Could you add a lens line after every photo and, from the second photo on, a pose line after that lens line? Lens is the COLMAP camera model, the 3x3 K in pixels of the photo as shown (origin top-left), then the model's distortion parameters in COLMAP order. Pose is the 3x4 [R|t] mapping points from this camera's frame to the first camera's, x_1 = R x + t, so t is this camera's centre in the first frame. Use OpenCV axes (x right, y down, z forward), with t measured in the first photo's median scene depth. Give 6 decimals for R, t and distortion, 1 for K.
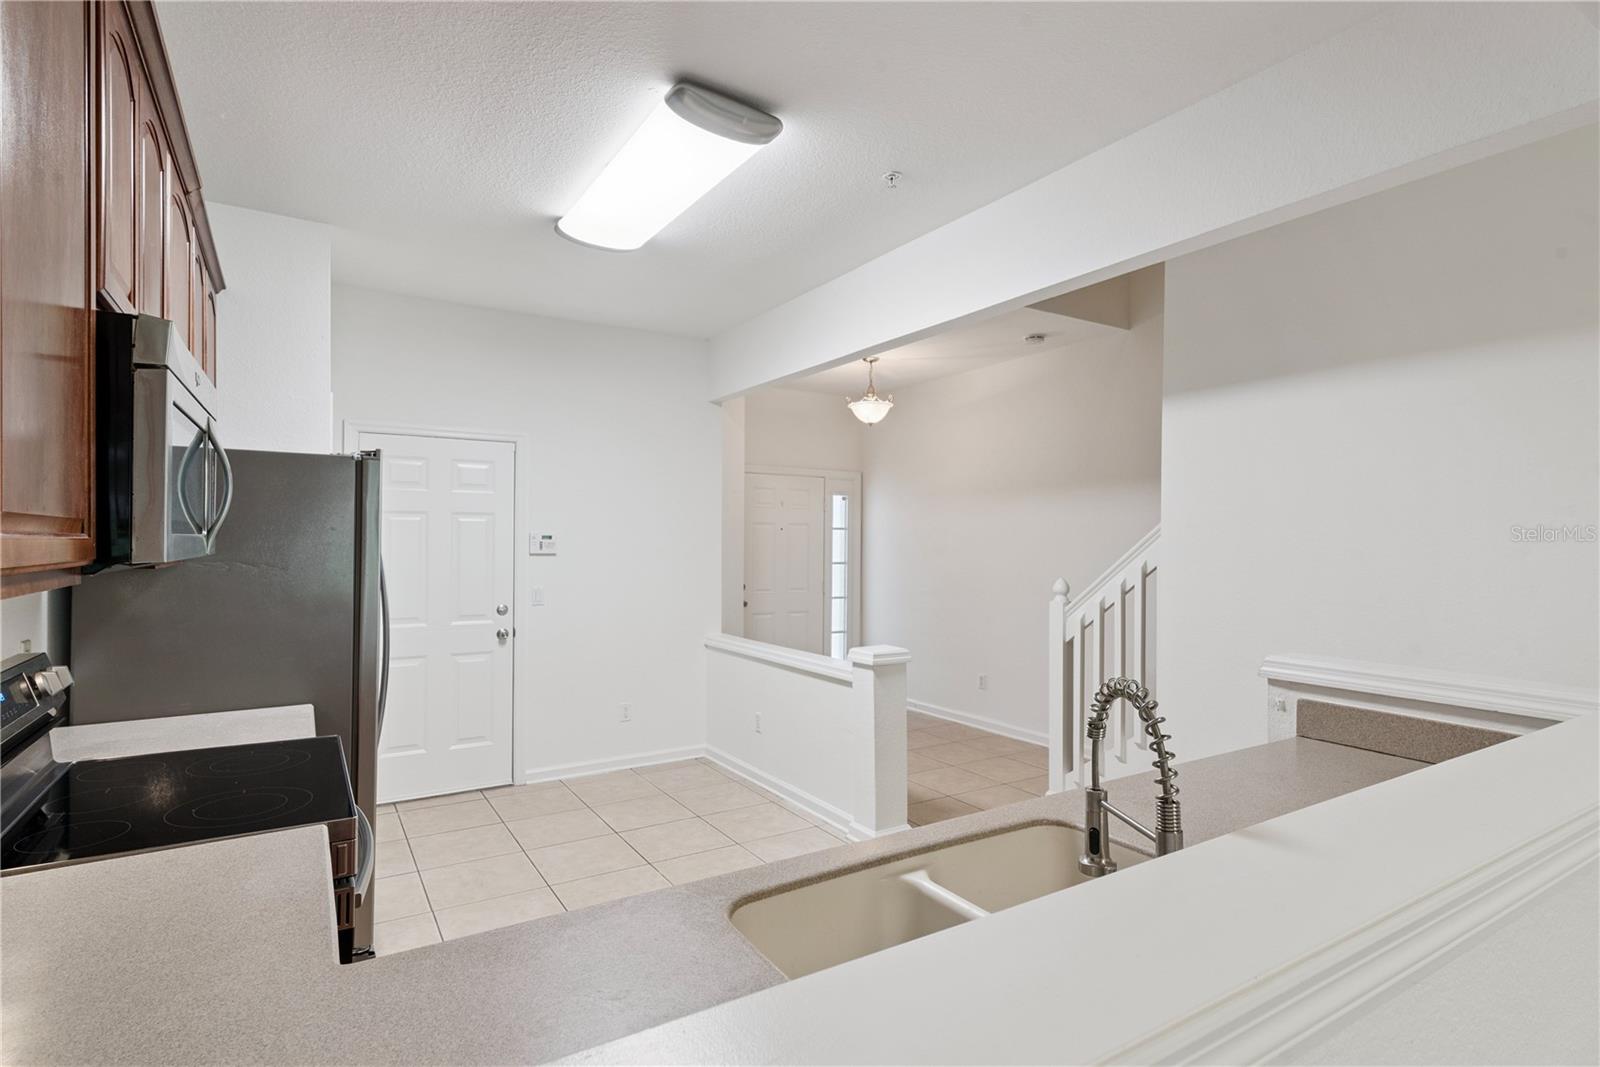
lens RADIAL K [[800.2, 0, 793.8], [0, 800.2, 535.3], [0, 0, 1]] dist [0.012417, -0.000946]
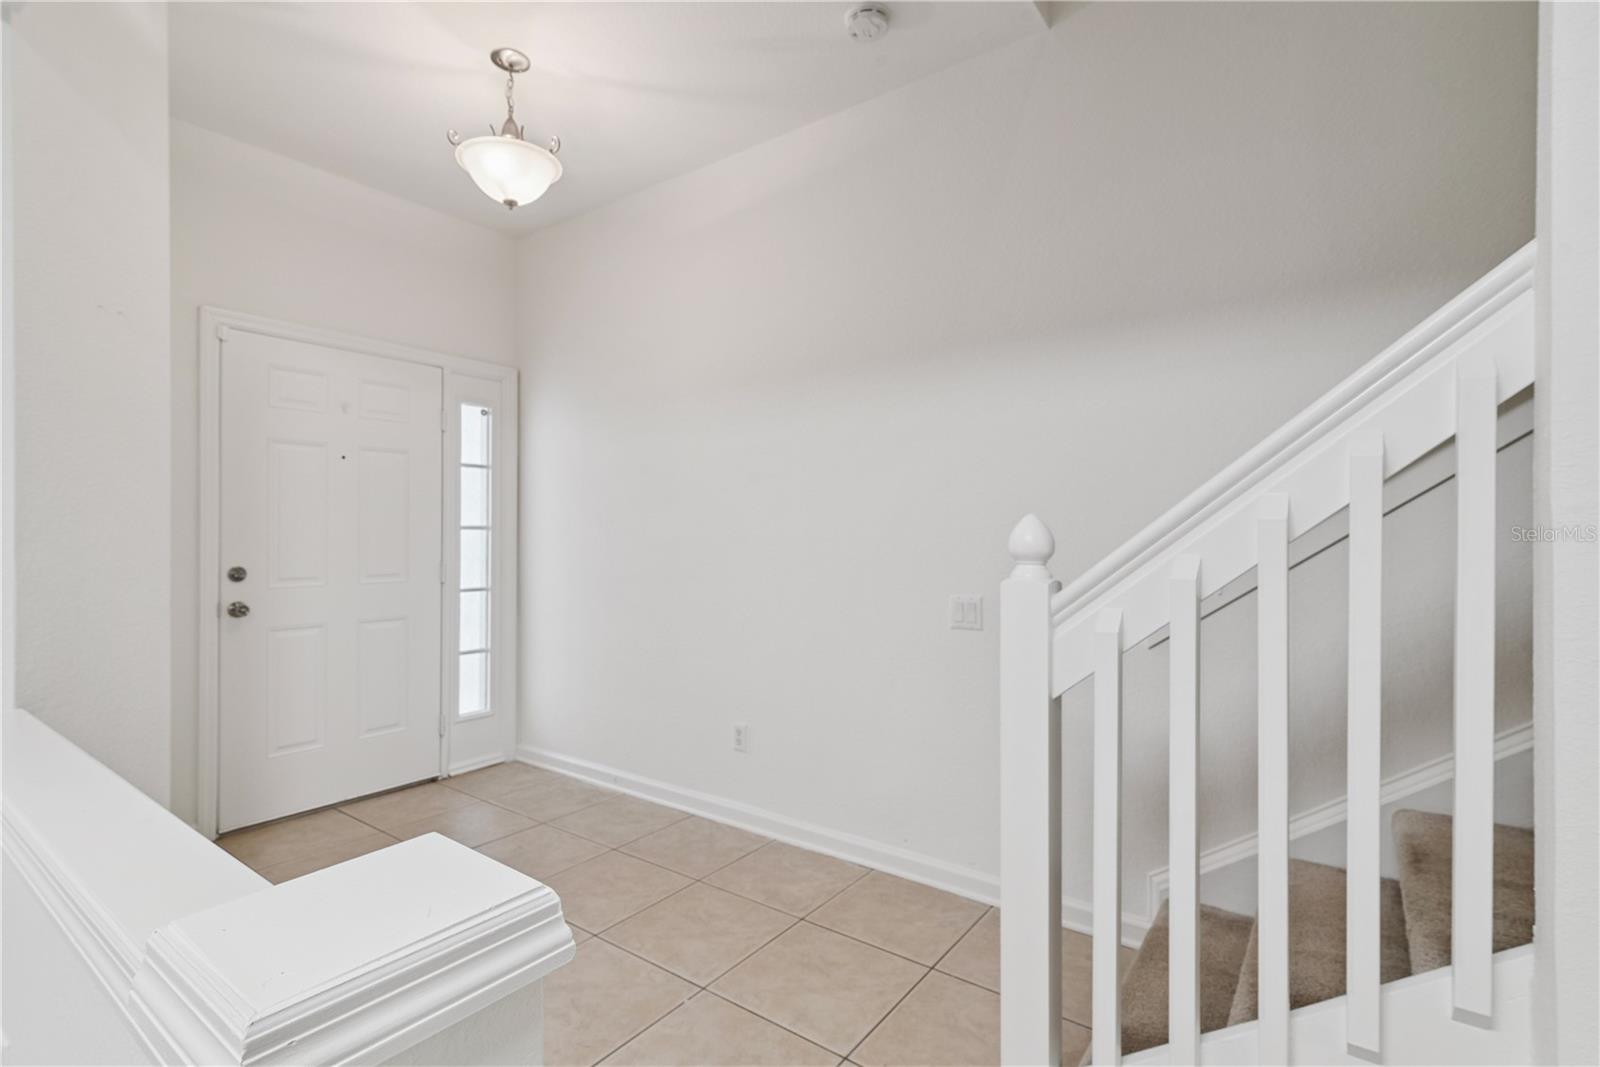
lens RADIAL K [[751.4, 0, 800.0], [0, 751.4, 533.5], [0, 0, 1]] dist [-0.002482, -0.000148]
pose [[0.926105, -0.004803, 0.377234, 0.106825], [0.001882, 0.999965, 0.008111, 0.053835], [-0.377260, -0.006801, 0.926082, 0.669997]]
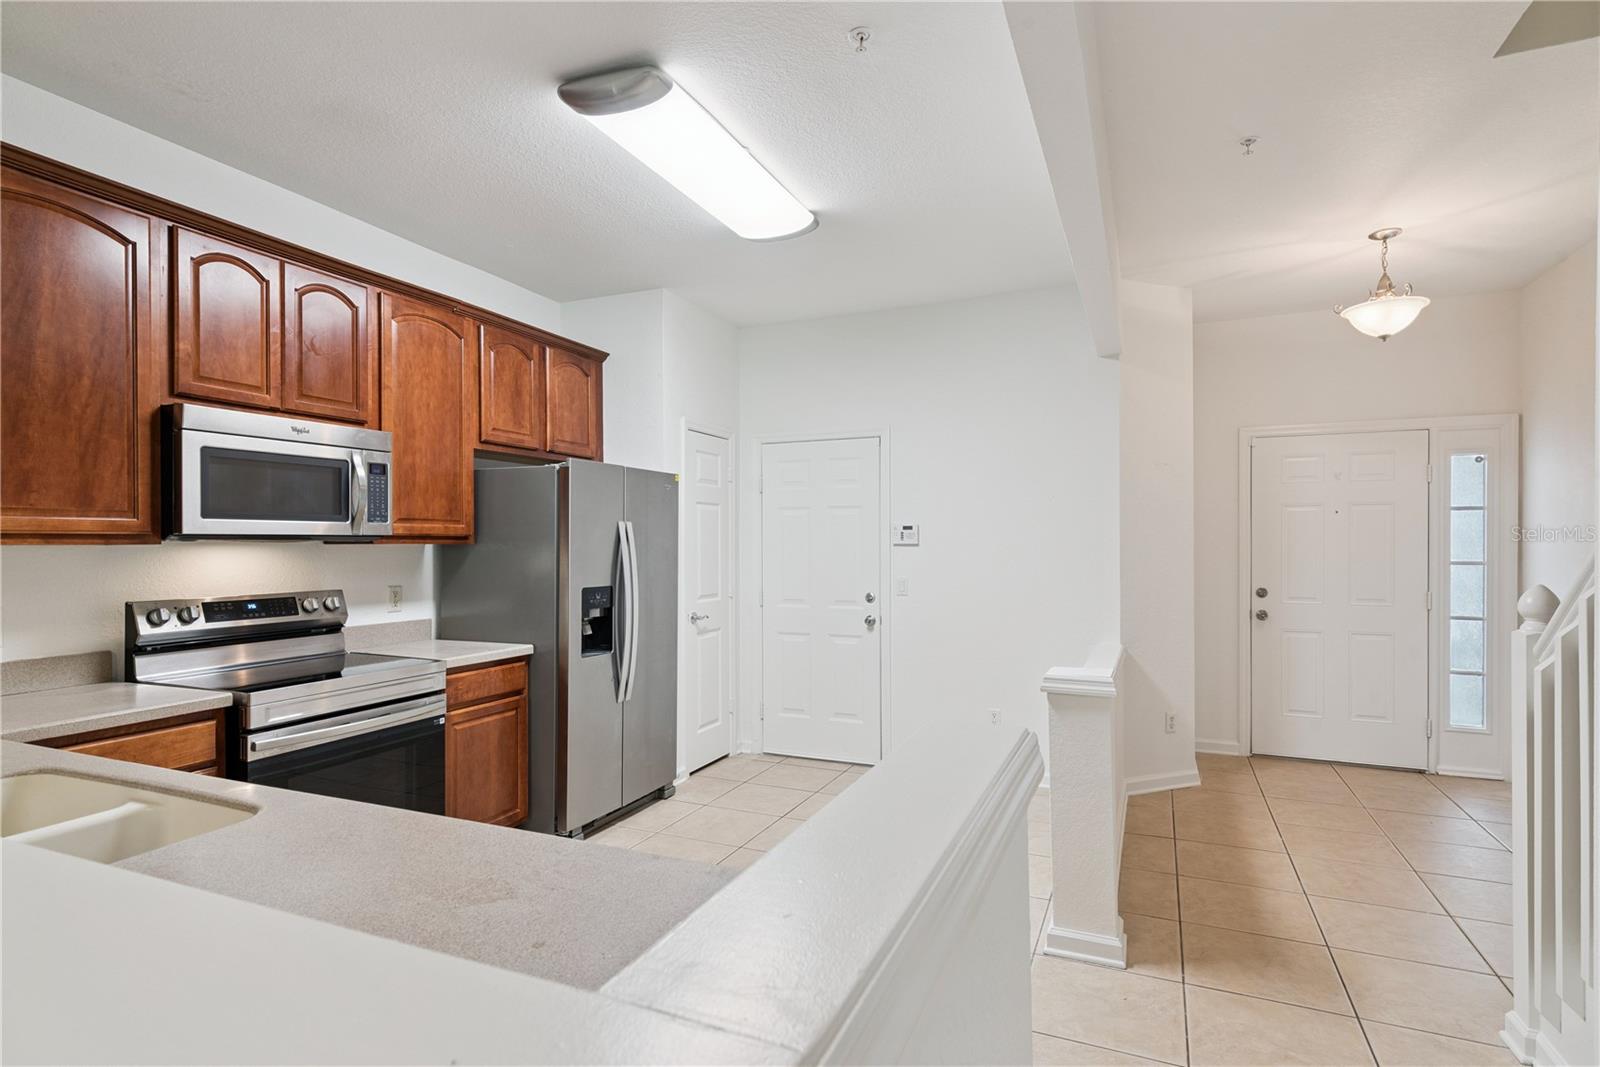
lens RADIAL K [[804.8, 0, 791.8], [0, 804.8, 544.4], [0, 0, 1]] dist [0.008386, -0.000644]
pose [[0.559077, -0.005563, -0.829097, 0.444558], [0.011320, 0.999936, 0.000924, 0.020591], [0.829038, -0.009902, 0.559104, 0.320136]]
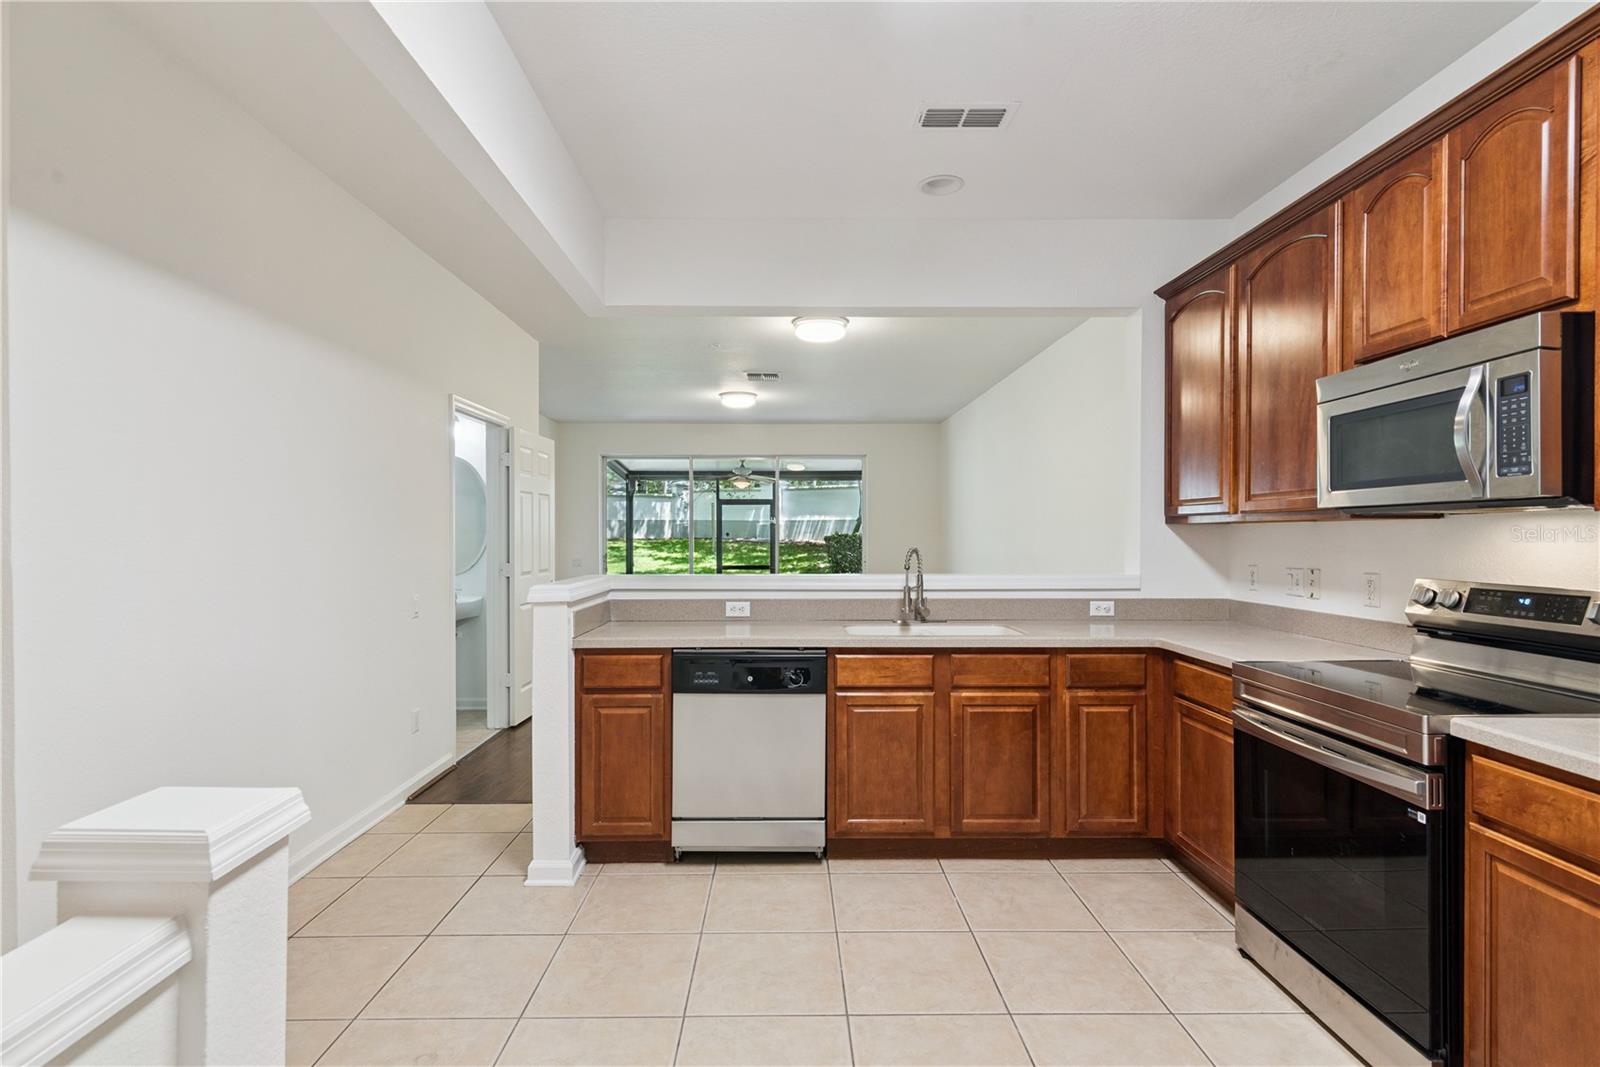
lens RADIAL K [[786.7, 0, 794.1], [0, 786.7, 539.8], [0, 0, 1]] dist [0.008373, -0.002689]
pose [[-0.855671, -0.008353, 0.517453, -0.195604], [-0.007715, 0.999965, 0.003384, 0.031790], [-0.517463, -0.001097, -0.855705, 0.917702]]
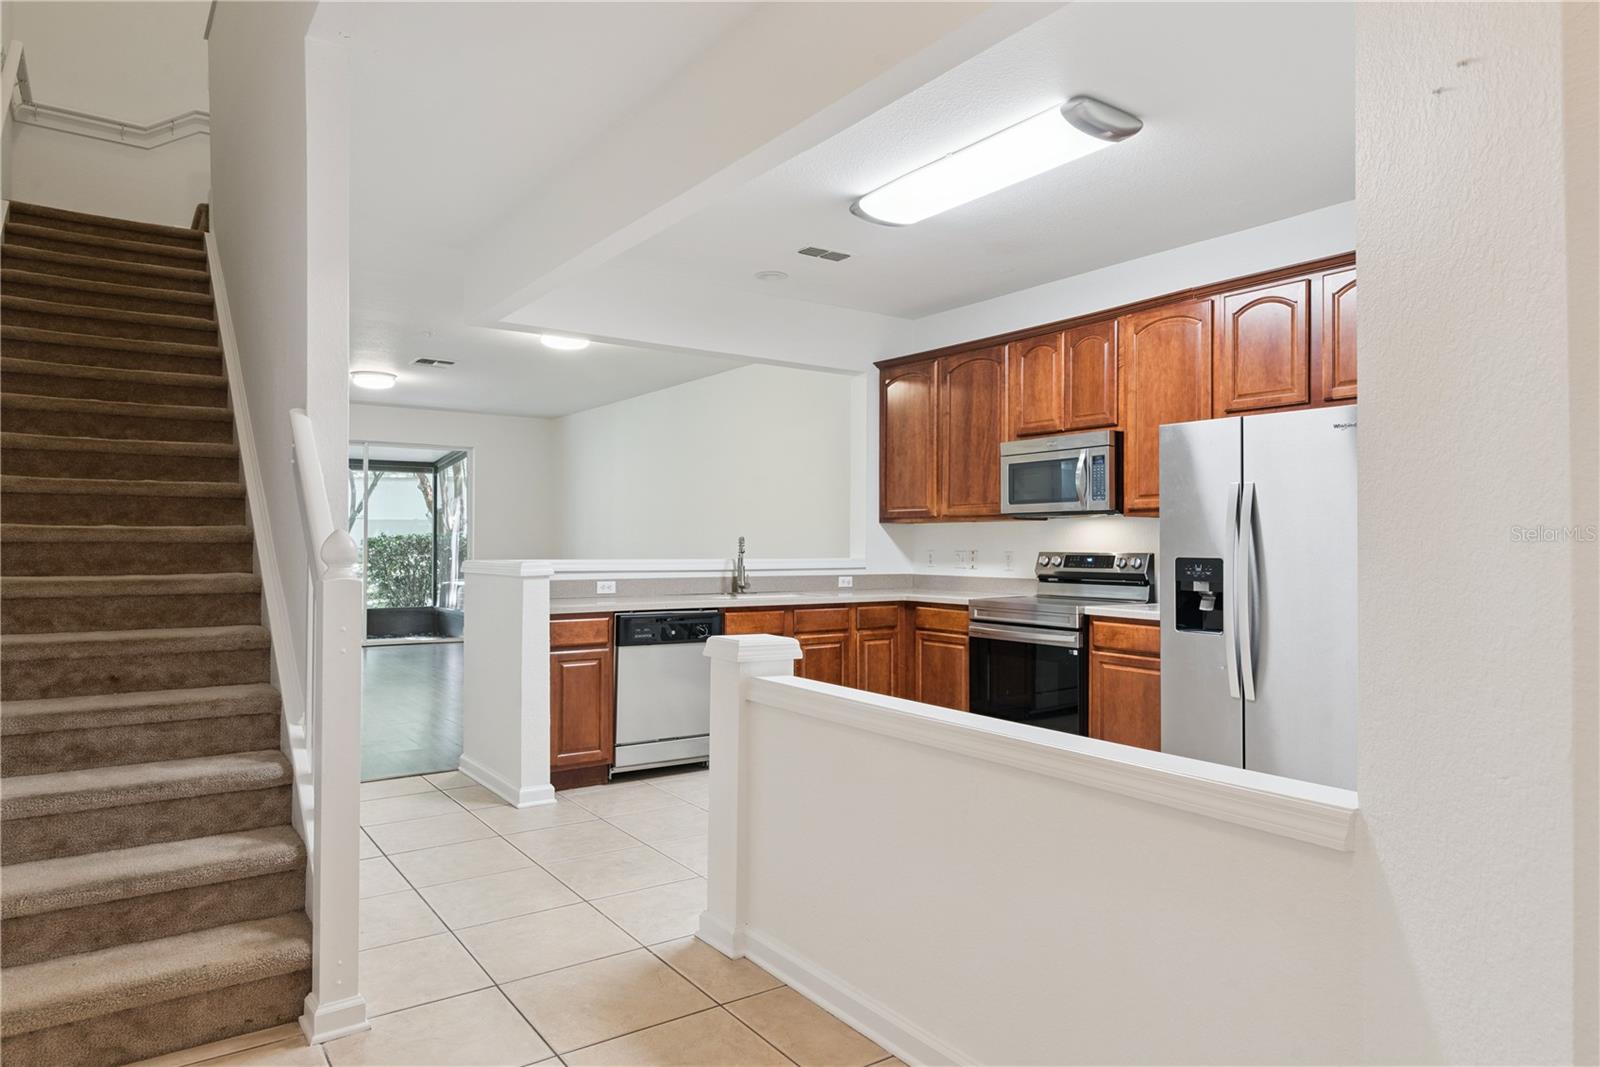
lens RADIAL K [[960.0, 0, 797.1], [0, 960.0, 536.6], [0, 0, 1]] dist [0.005121, -0.004099]
pose [[-0.998263, -0.010775, -0.057923, 0.092655], [-0.009857, 0.999822, -0.016114, 0.059069], [0.058086, -0.015515, -0.998191, 1.434365]]
